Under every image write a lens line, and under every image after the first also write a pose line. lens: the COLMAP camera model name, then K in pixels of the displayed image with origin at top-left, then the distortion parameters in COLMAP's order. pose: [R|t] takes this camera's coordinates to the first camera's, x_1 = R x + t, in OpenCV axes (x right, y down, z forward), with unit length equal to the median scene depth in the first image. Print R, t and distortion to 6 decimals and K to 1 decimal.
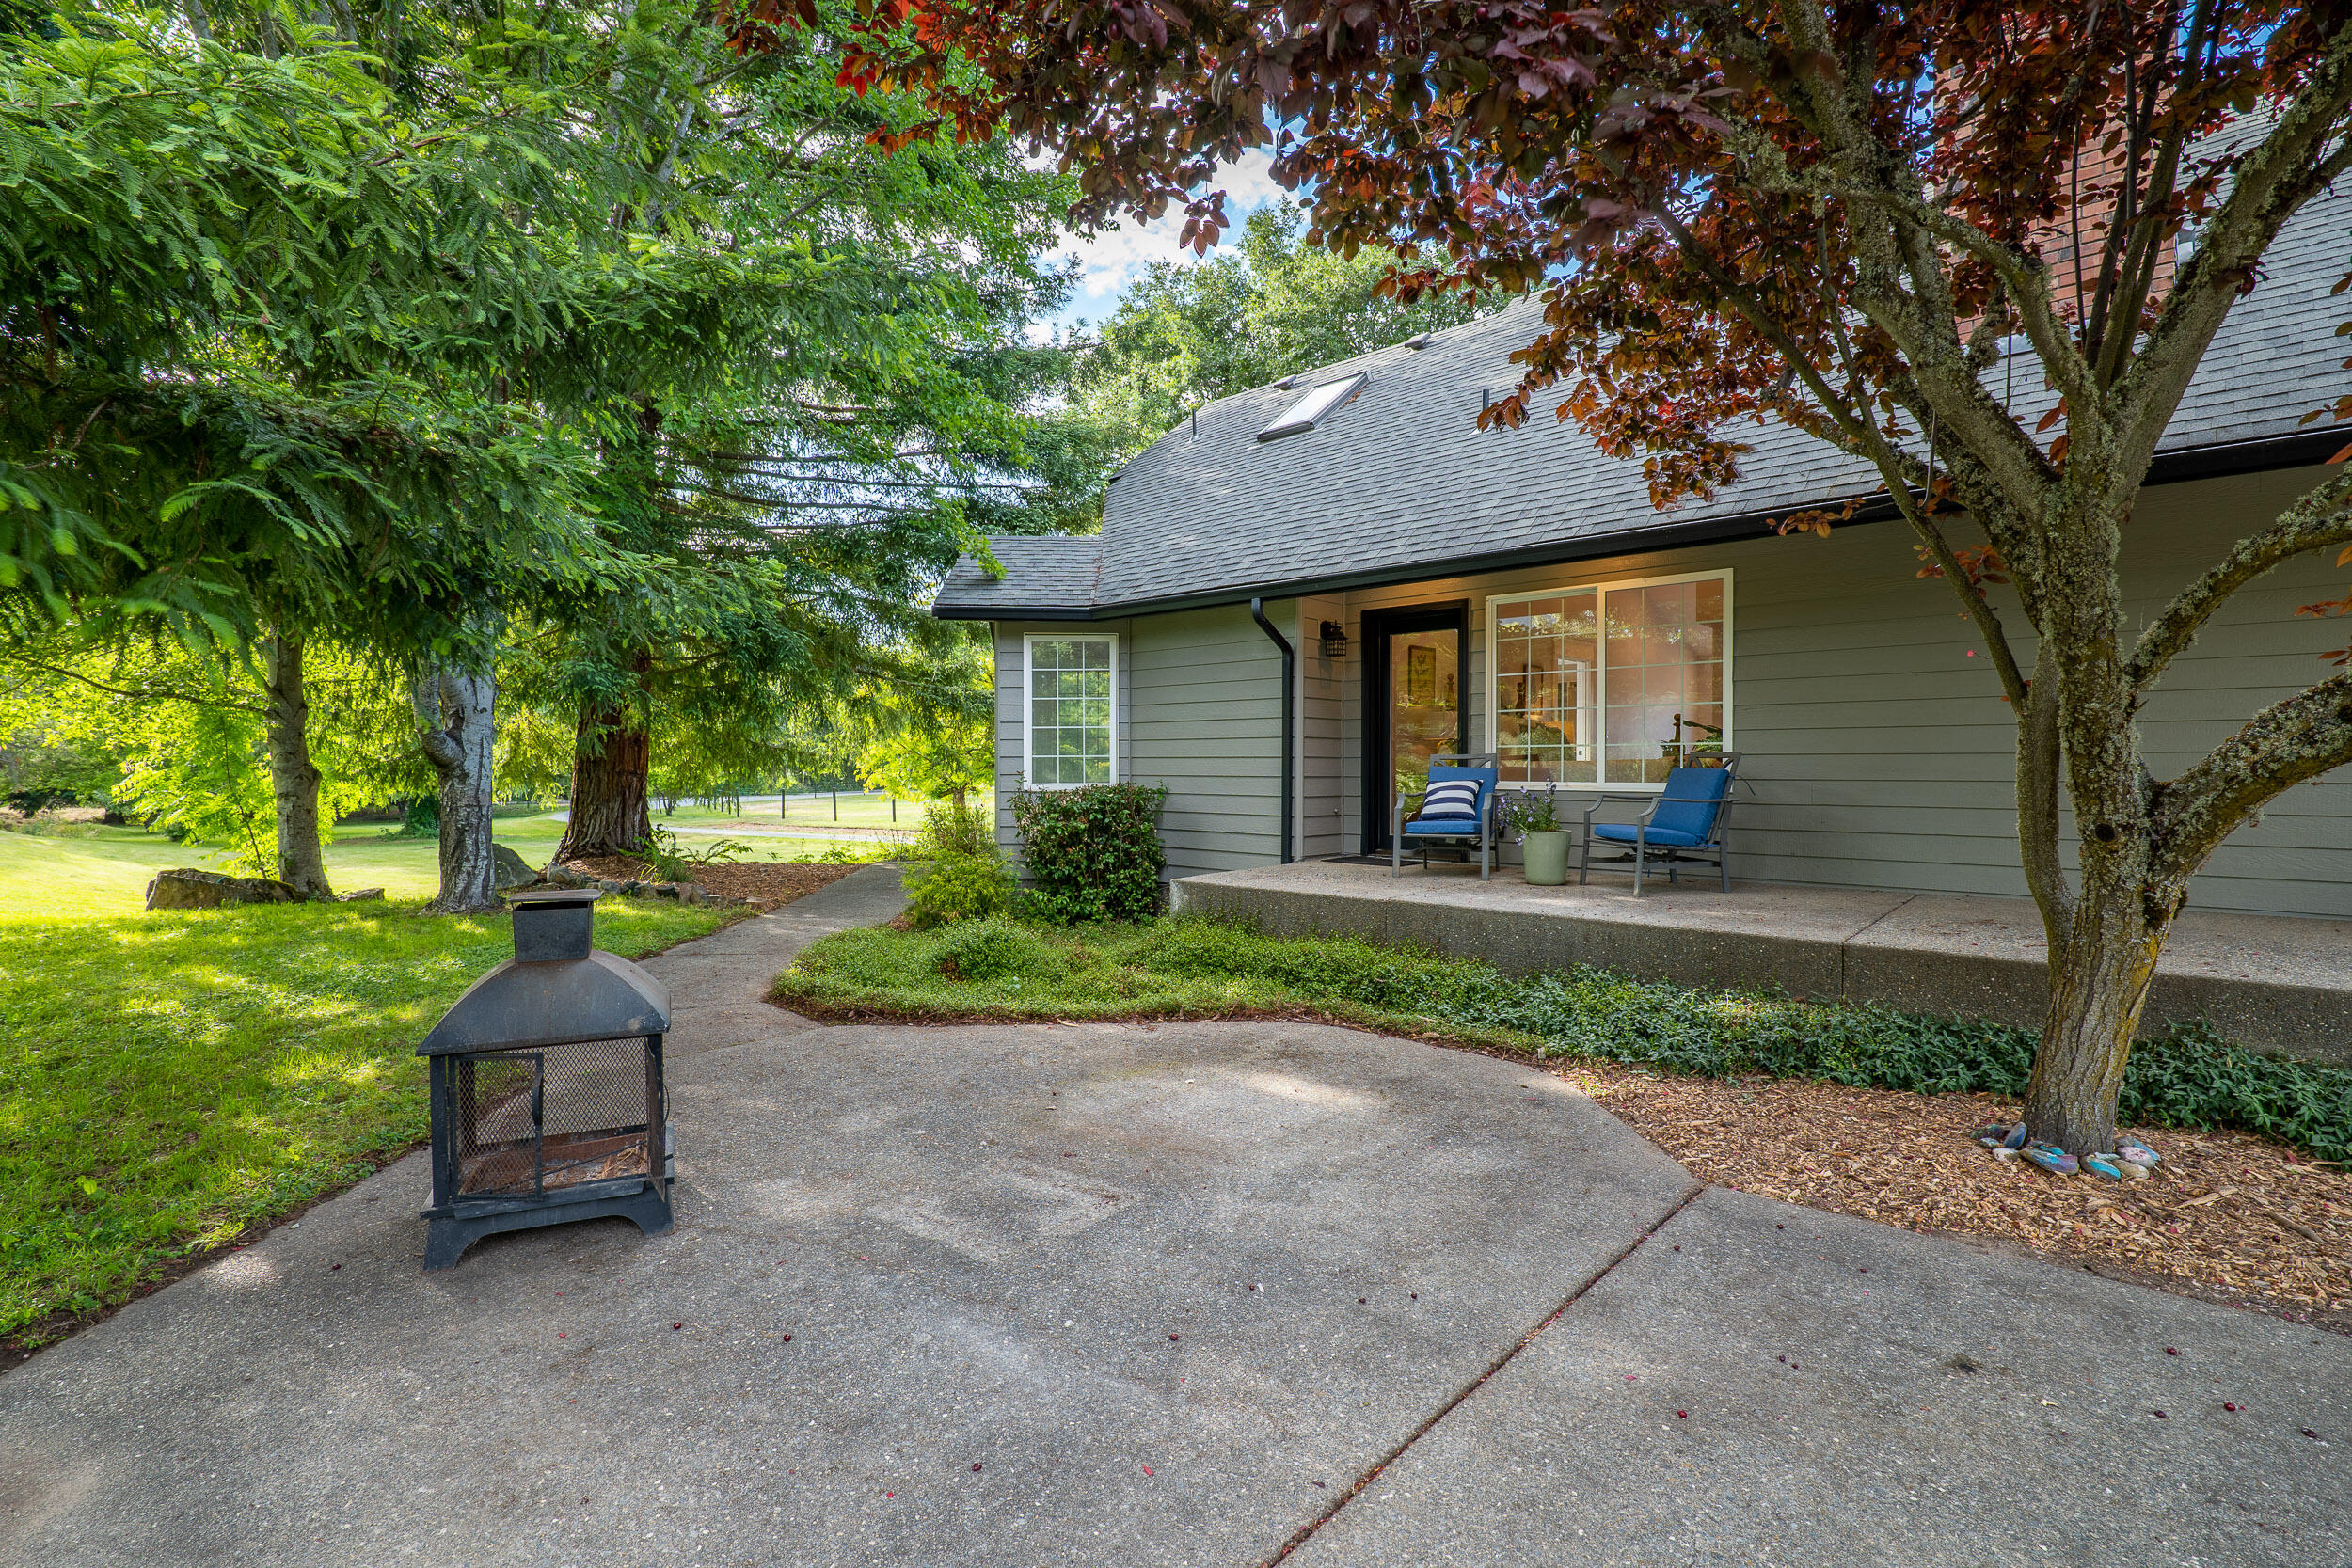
lens RADIAL K [[1098.8, 0, 1176.0], [0, 1098.8, 784.0], [0, 0, 1]] dist [-0.021826, 0.005197]
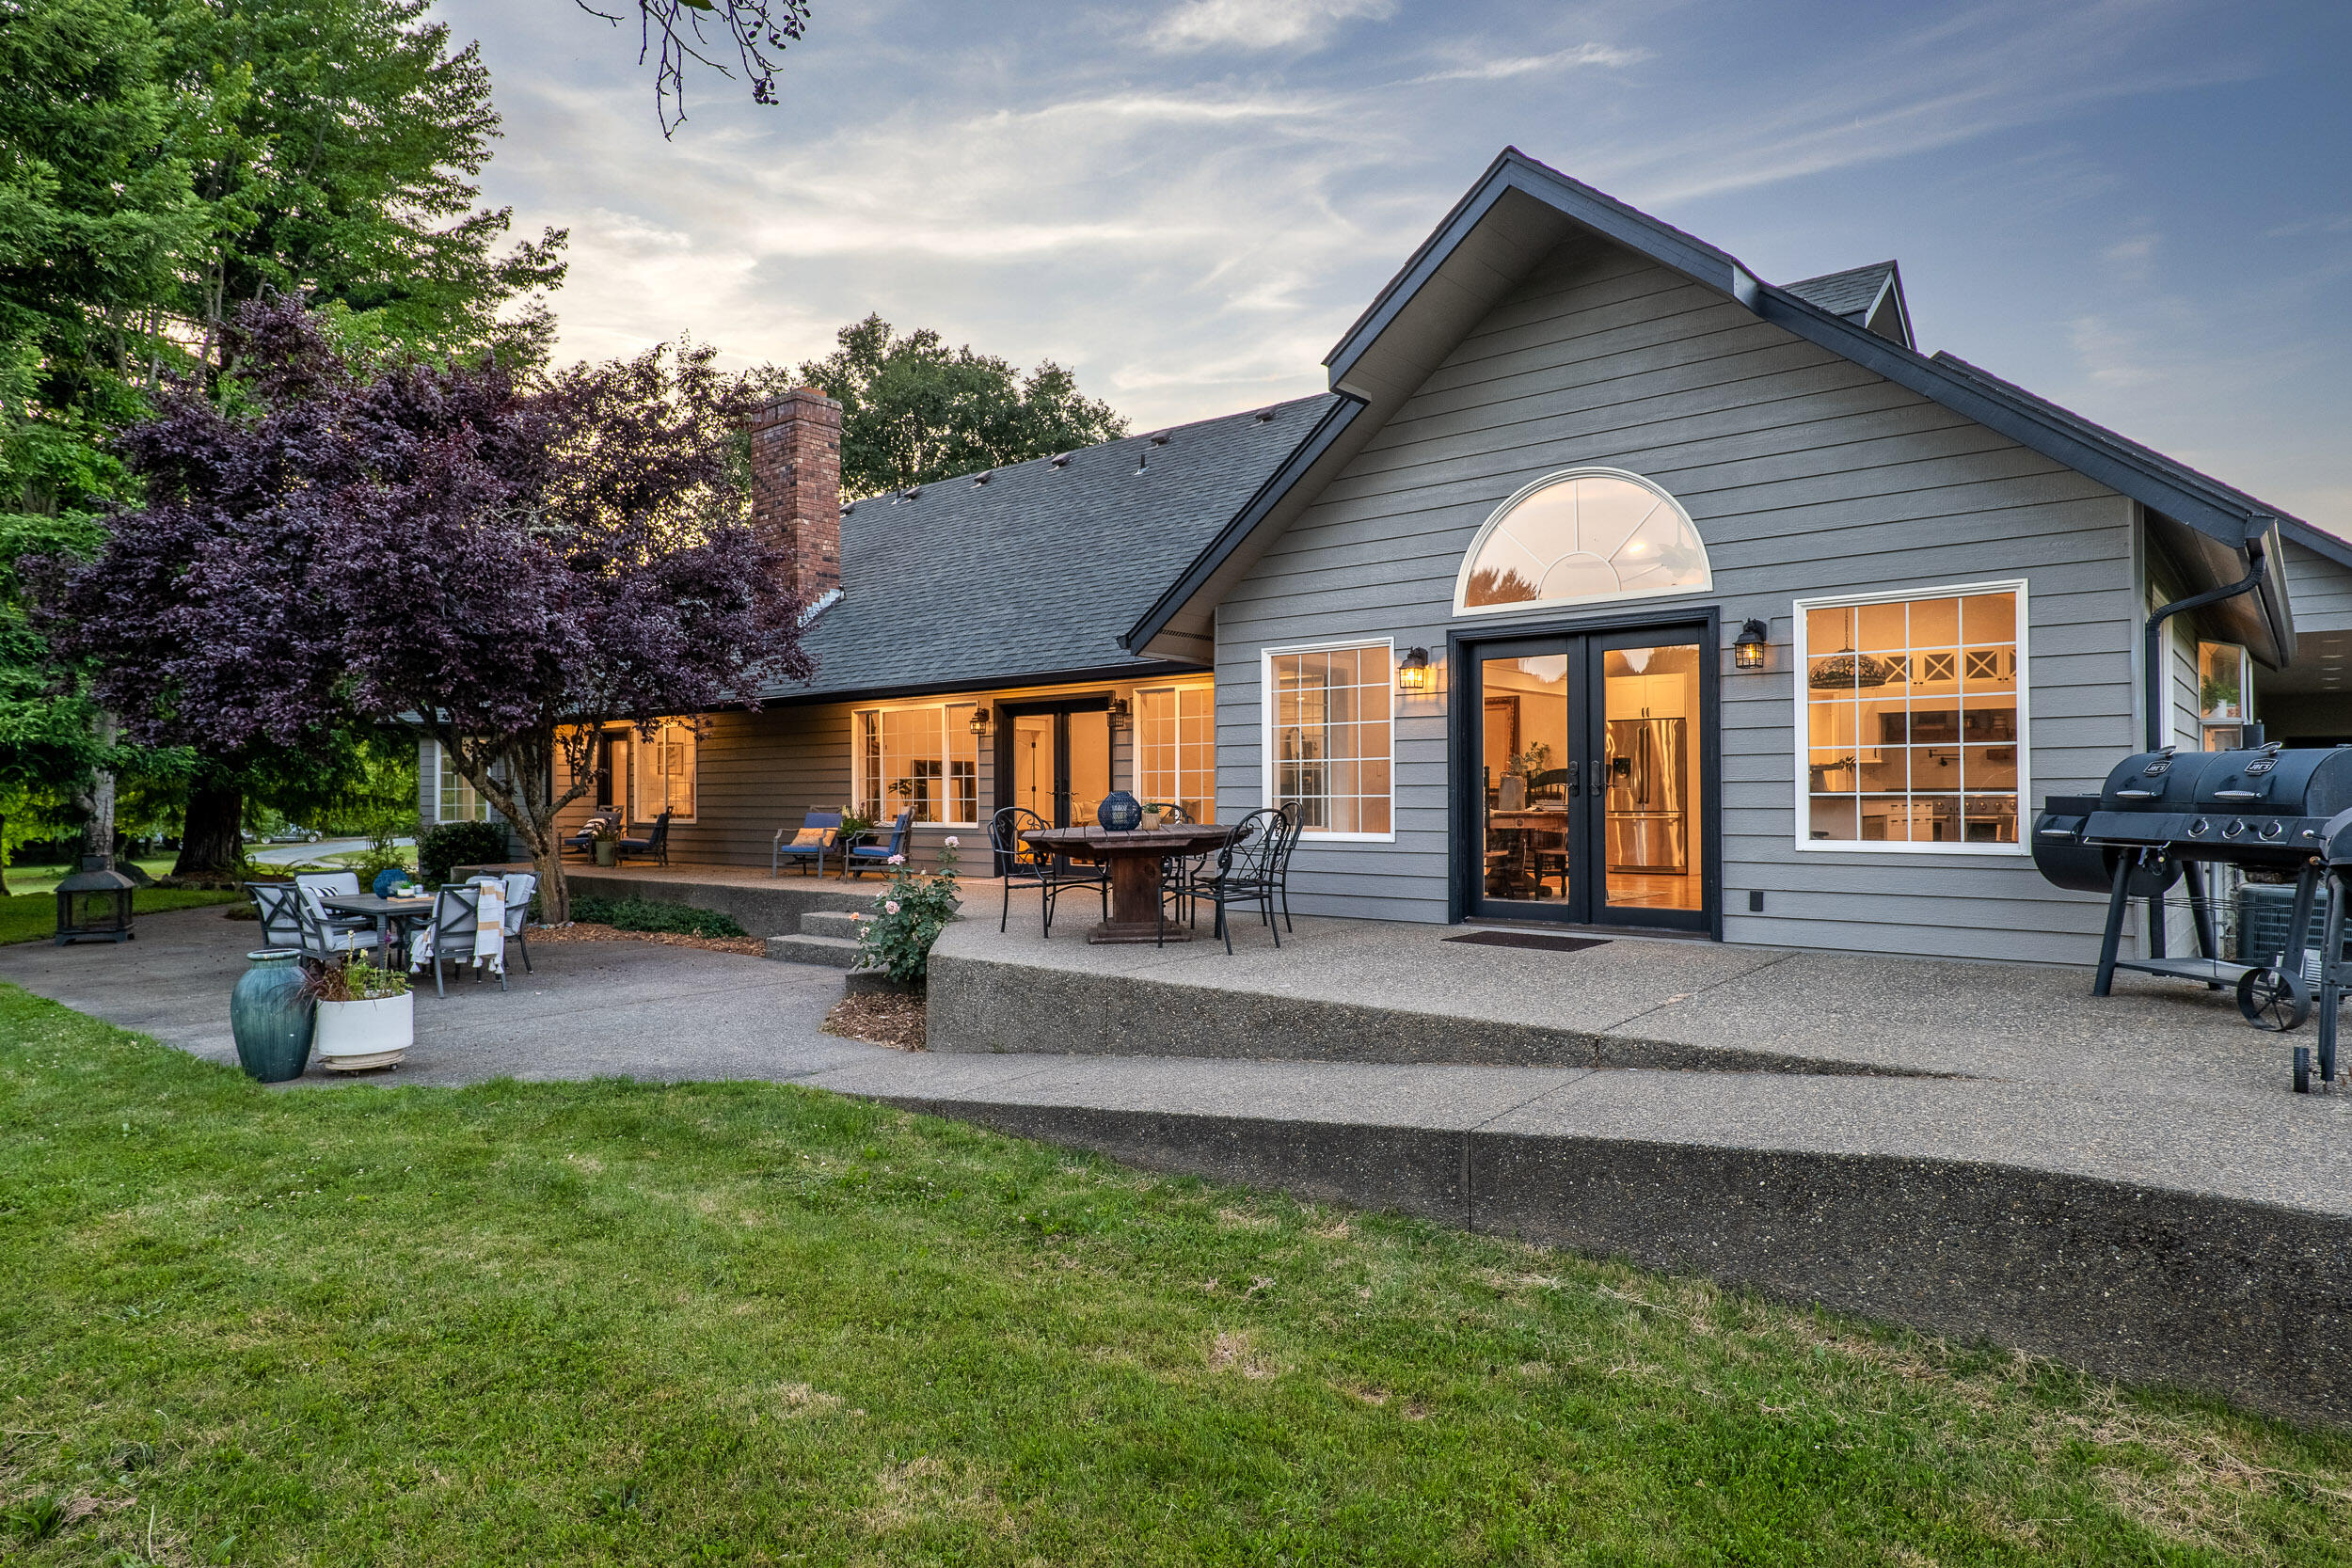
lens RADIAL K [[1366.0, 0, 1176.0], [0, 1366.0, 784.0], [0, 0, 1]] dist [0.001501, 0.002062]
pose [[0.998299, -0.005395, 0.058056, 3.119500], [0.006705, 0.999727, -0.022387, -0.005063], [-0.057920, 0.022739, 0.998062, -4.252903]]
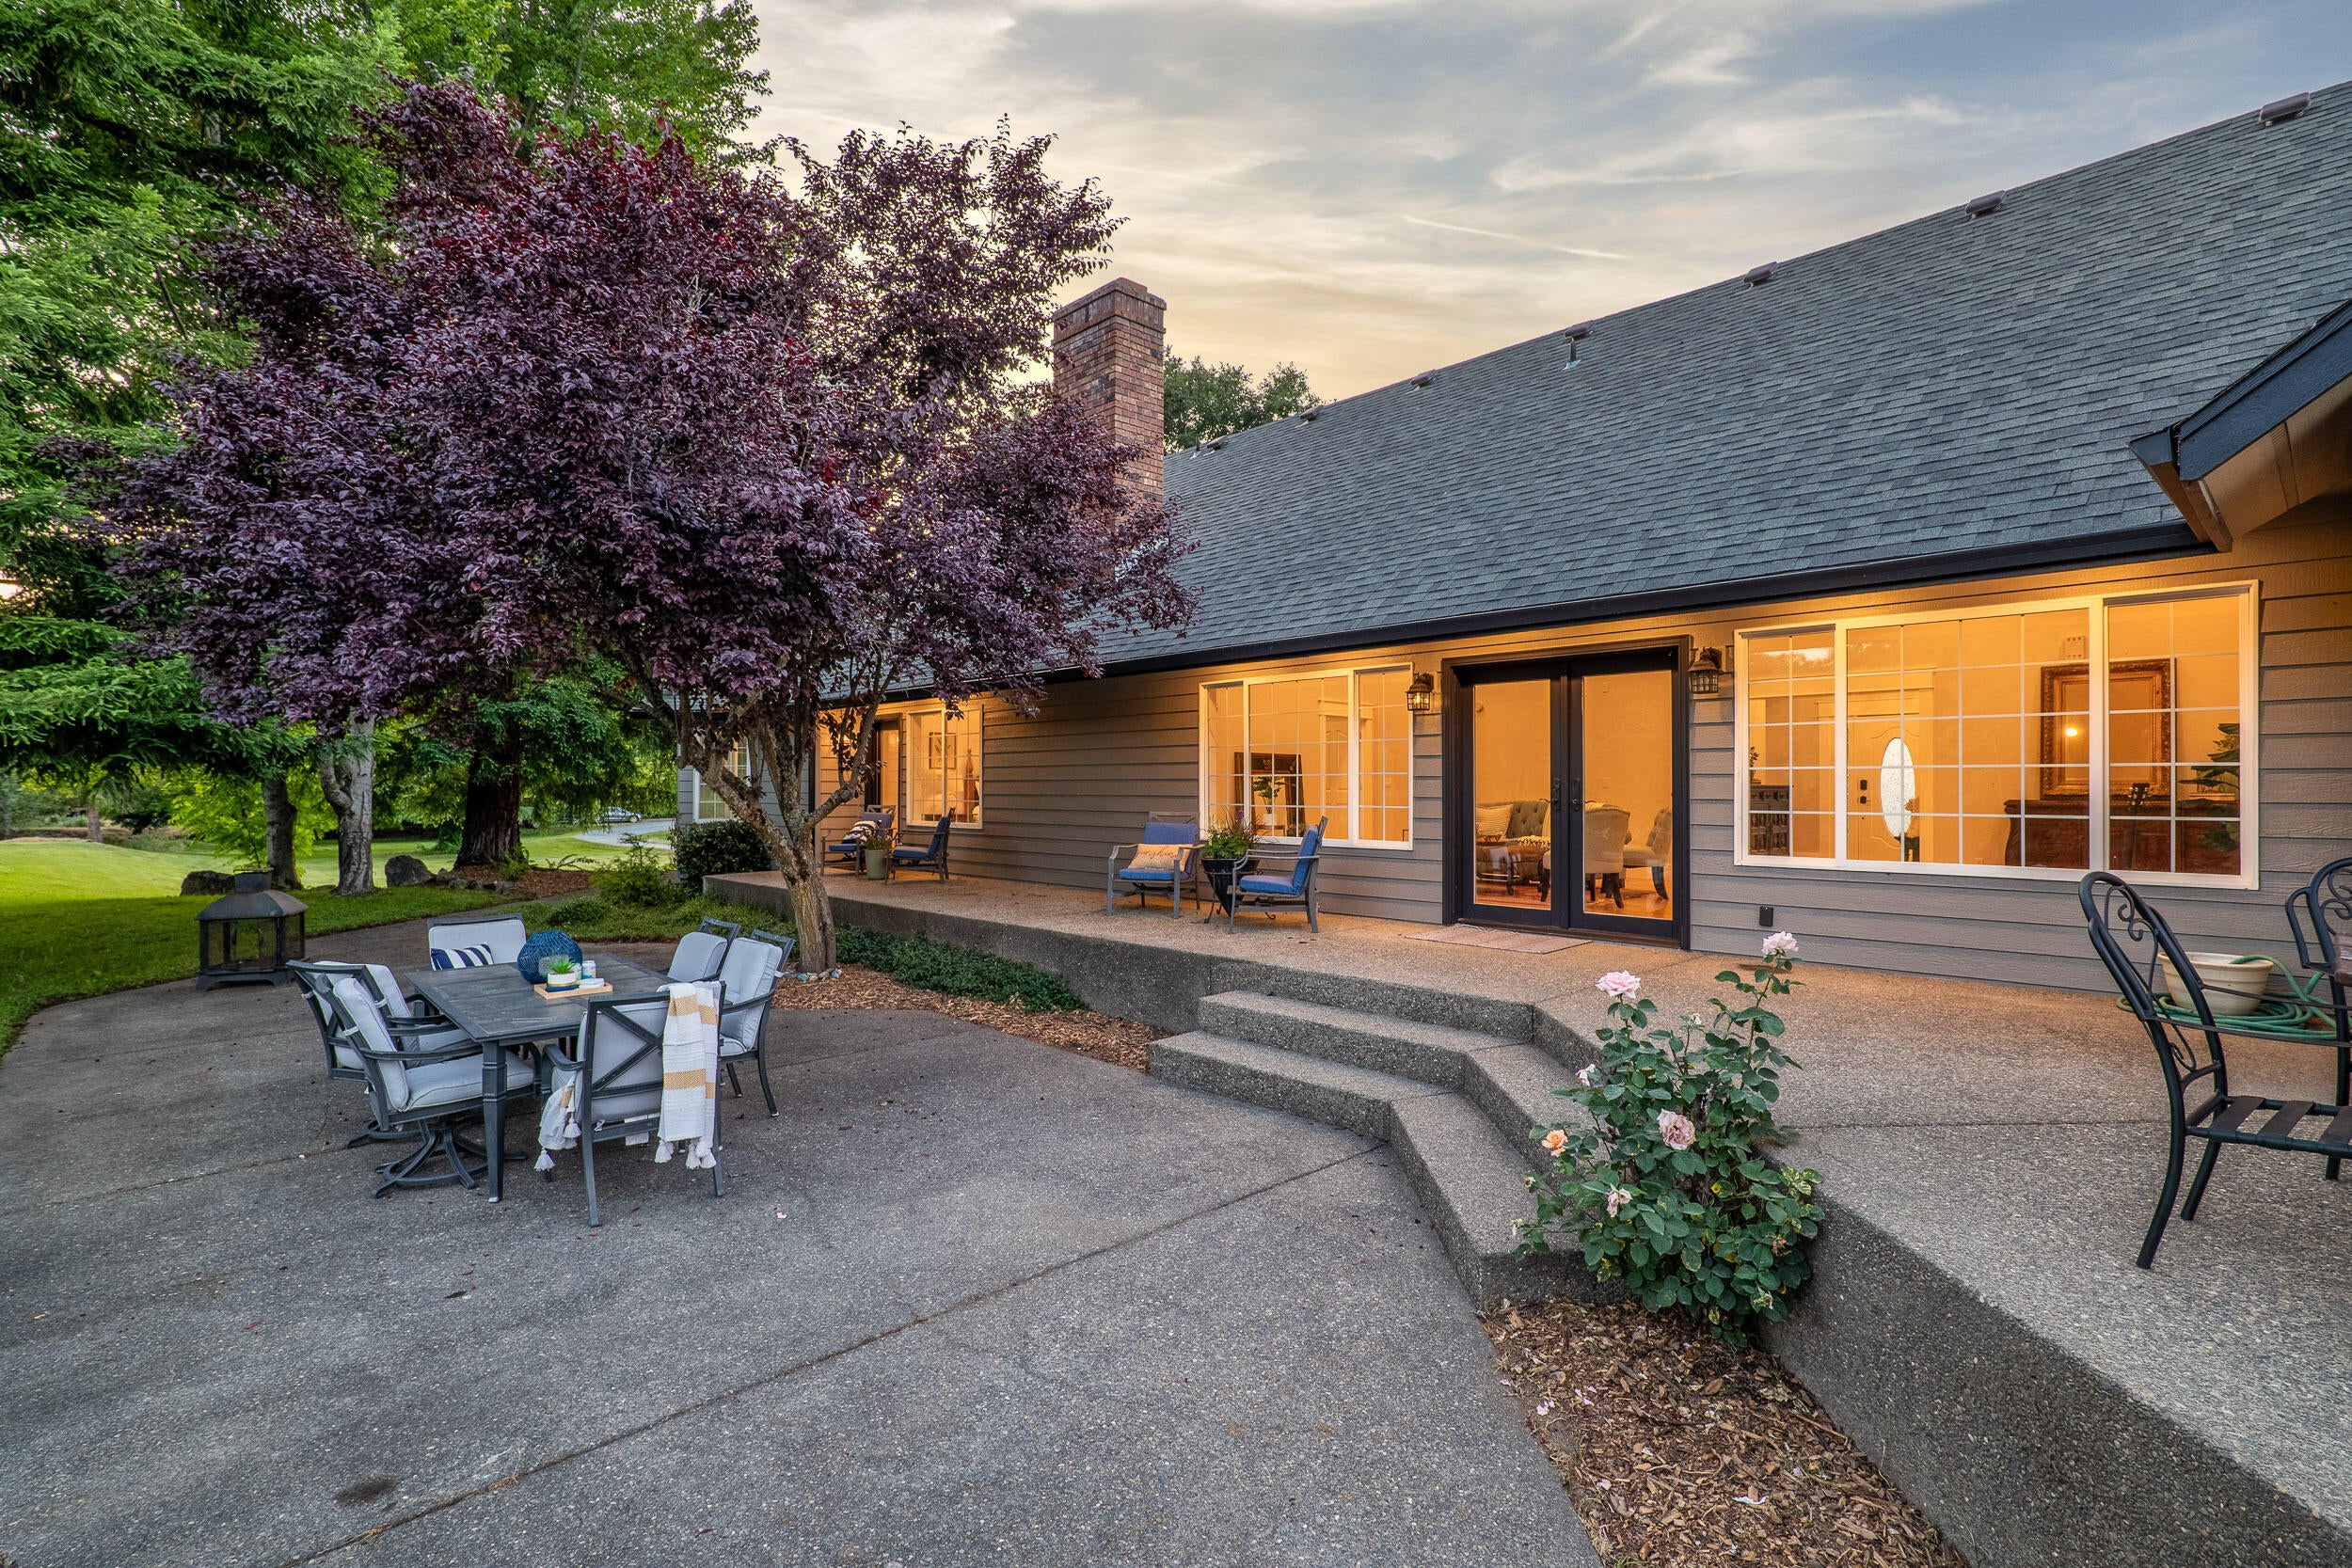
lens RADIAL K [[1098.8, 0, 1176.0], [0, 1098.8, 784.0], [0, 0, 1]] dist [-0.021826, 0.005197]
pose [[0.998498, -0.000712, -0.054781, 2.211130], [-0.000198, 0.999862, -0.016601, -0.081929], [0.054786, 0.016587, 0.998360, -1.878065]]
